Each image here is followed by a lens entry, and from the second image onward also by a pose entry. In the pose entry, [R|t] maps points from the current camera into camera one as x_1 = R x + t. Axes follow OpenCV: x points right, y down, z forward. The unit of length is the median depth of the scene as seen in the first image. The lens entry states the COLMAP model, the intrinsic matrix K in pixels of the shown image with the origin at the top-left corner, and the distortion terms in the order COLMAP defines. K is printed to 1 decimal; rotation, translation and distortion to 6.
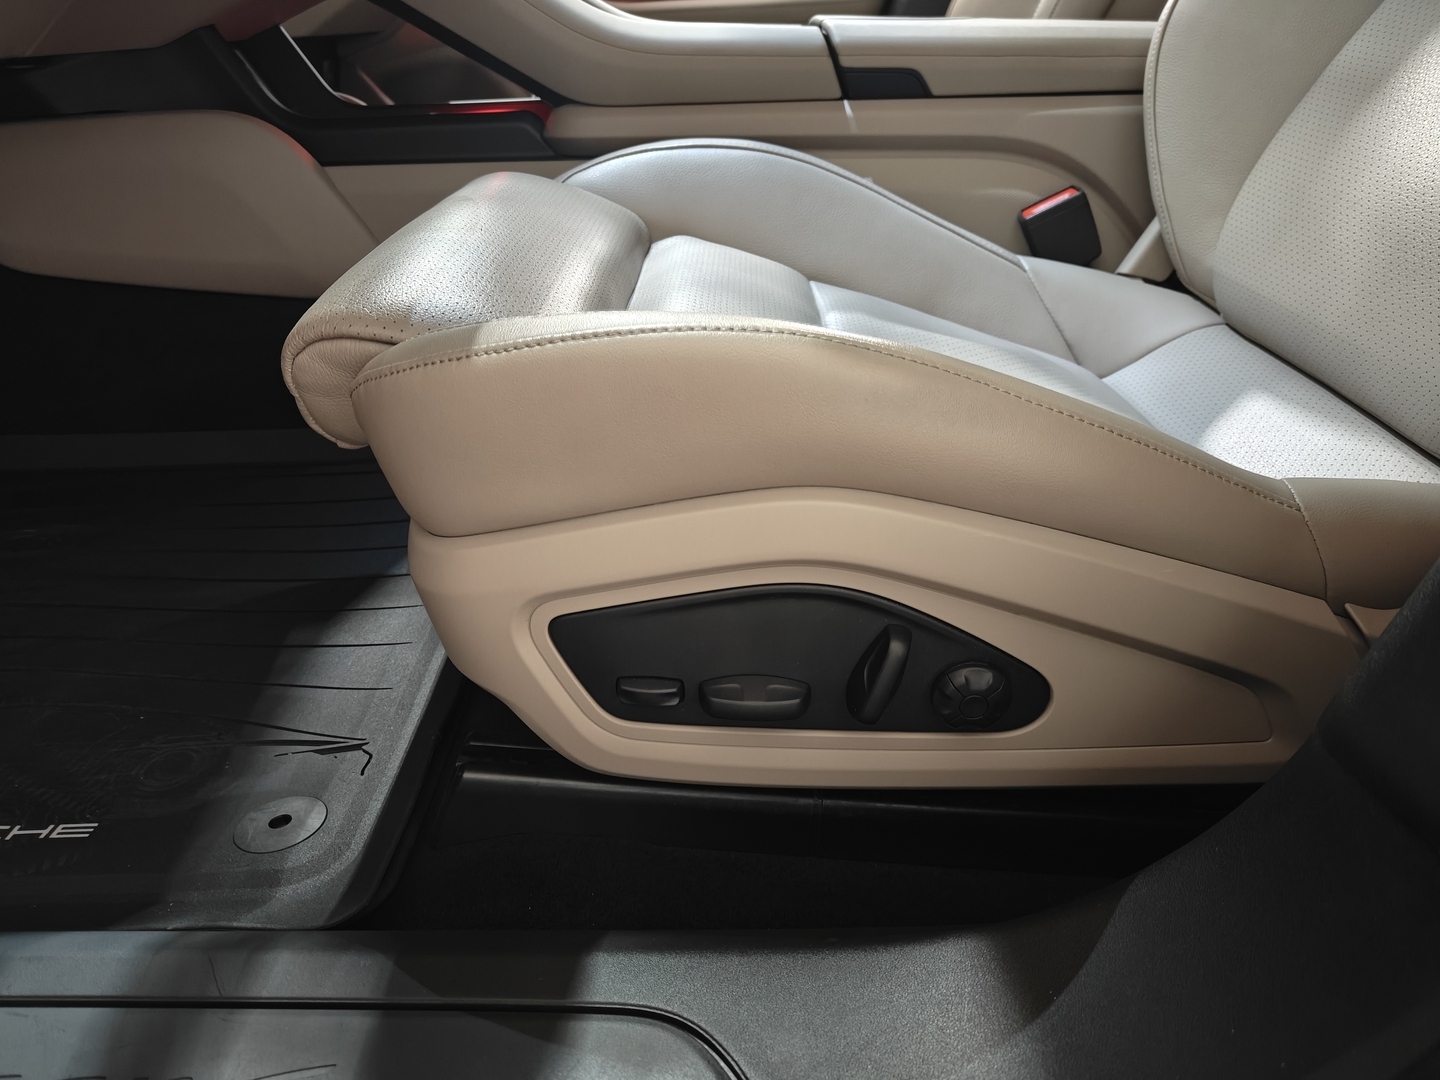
lens RADIAL K [[1035.4, 0, 720.0], [0, 1035.4, 540.0], [0, 0, 1]] dist [0.012214, 0.000698]
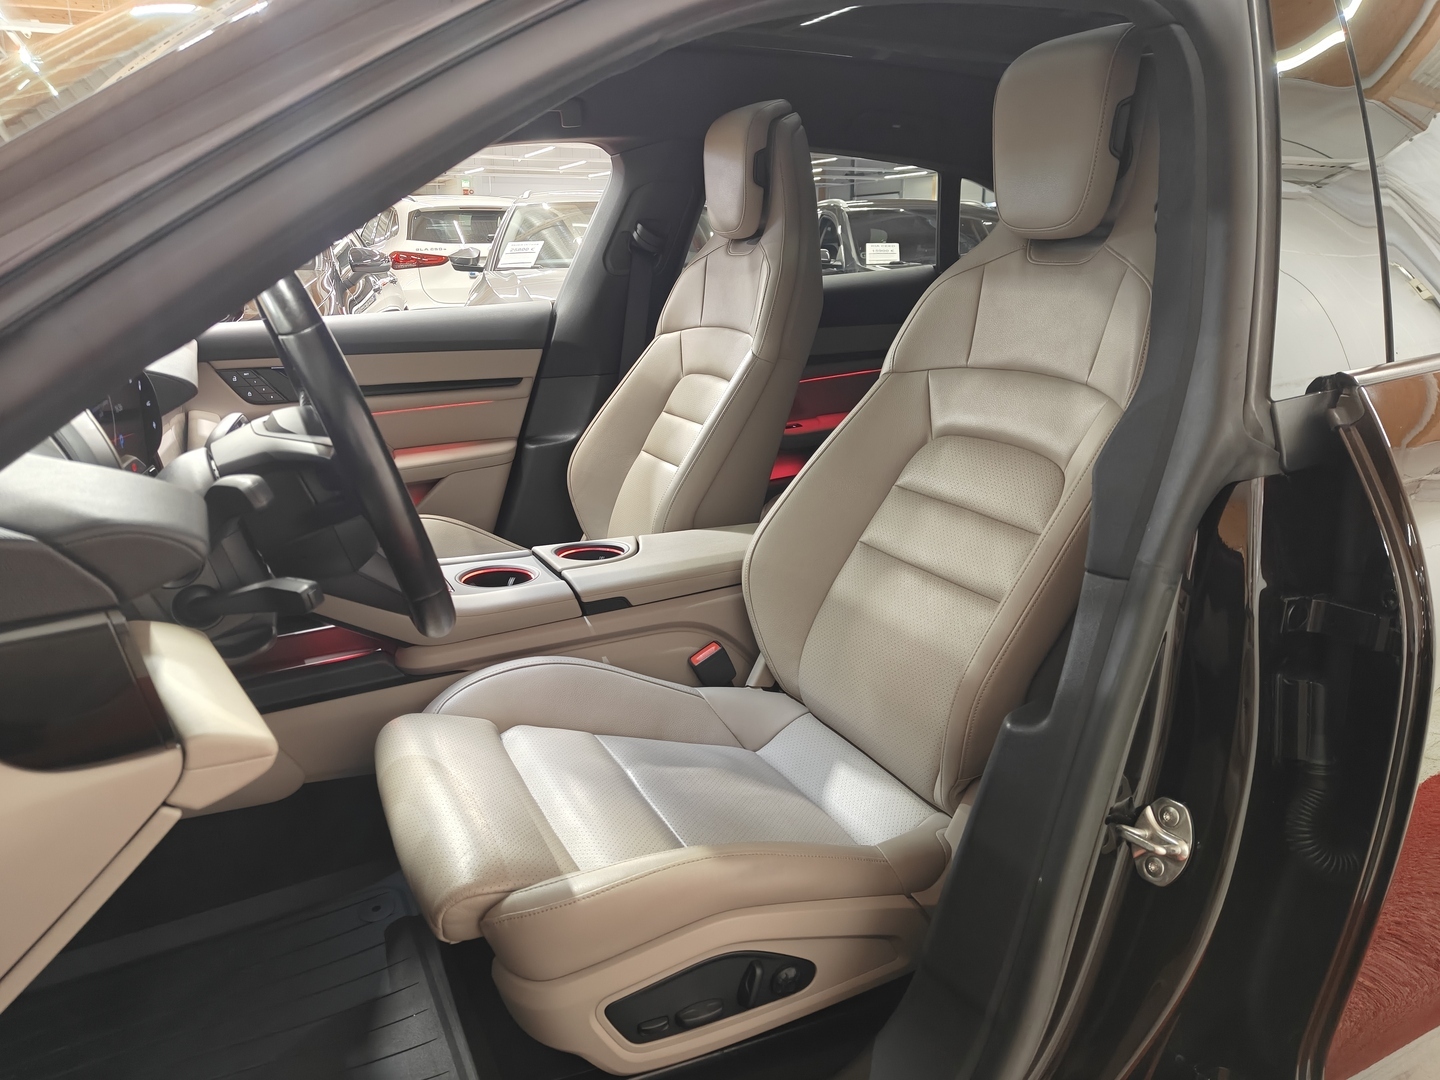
lens RADIAL K [[1016.2, 0, 720.0], [0, 1016.2, 540.0], [0, 0, 1]] dist [0.025316, -0.025330]
pose [[0.896128, -0.130431, 0.424195, -0.423901], [0.211002, 0.966111, -0.148689, -0.286664], [-0.390426, 0.222751, 0.893280, -0.688667]]
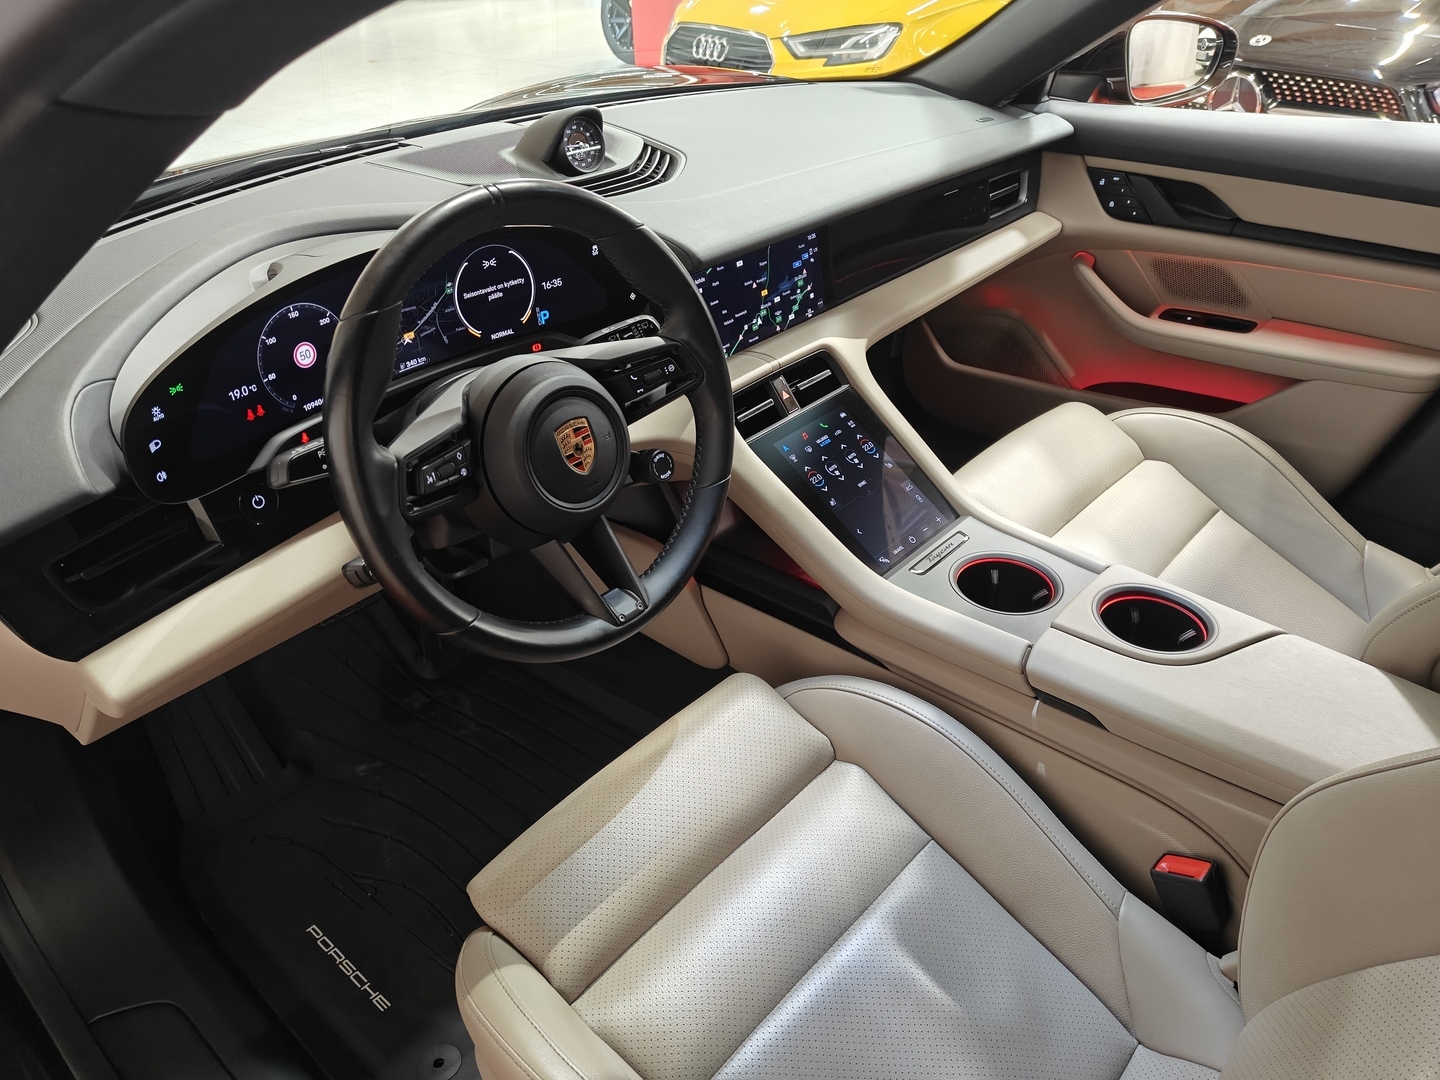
lens RADIAL K [[1016.2, 0, 720.0], [0, 1016.2, 540.0], [0, 0, 1]] dist [0.025316, -0.025330]
pose [[0.744764, 0.341429, -0.573370, 0.517421], [-0.277812, 0.939840, 0.198798, -0.829896], [0.606752, 0.011232, 0.794812, -0.155427]]
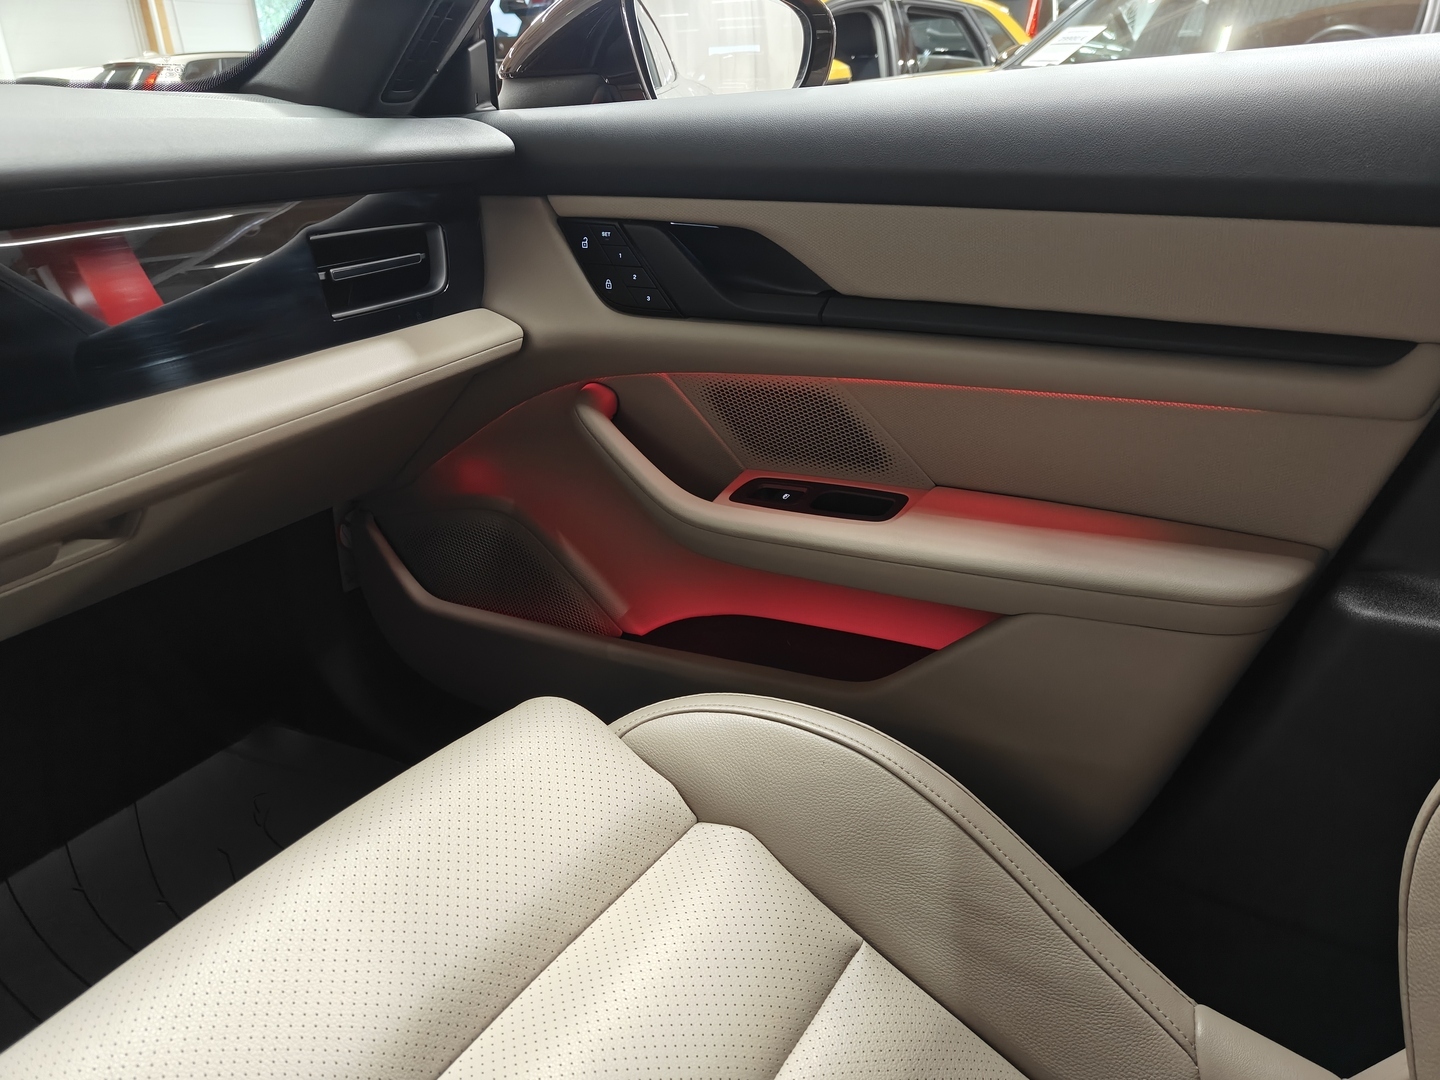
lens RADIAL K [[1035.4, 0, 720.0], [0, 1035.4, 540.0], [0, 0, 1]] dist [0.012214, 0.000698]
pose [[0.853358, 0.177026, -0.490349, 0.339743], [-0.207082, 0.978297, -0.007201, -1.049939], [0.478432, 0.107687, 0.871497, 1.183974]]
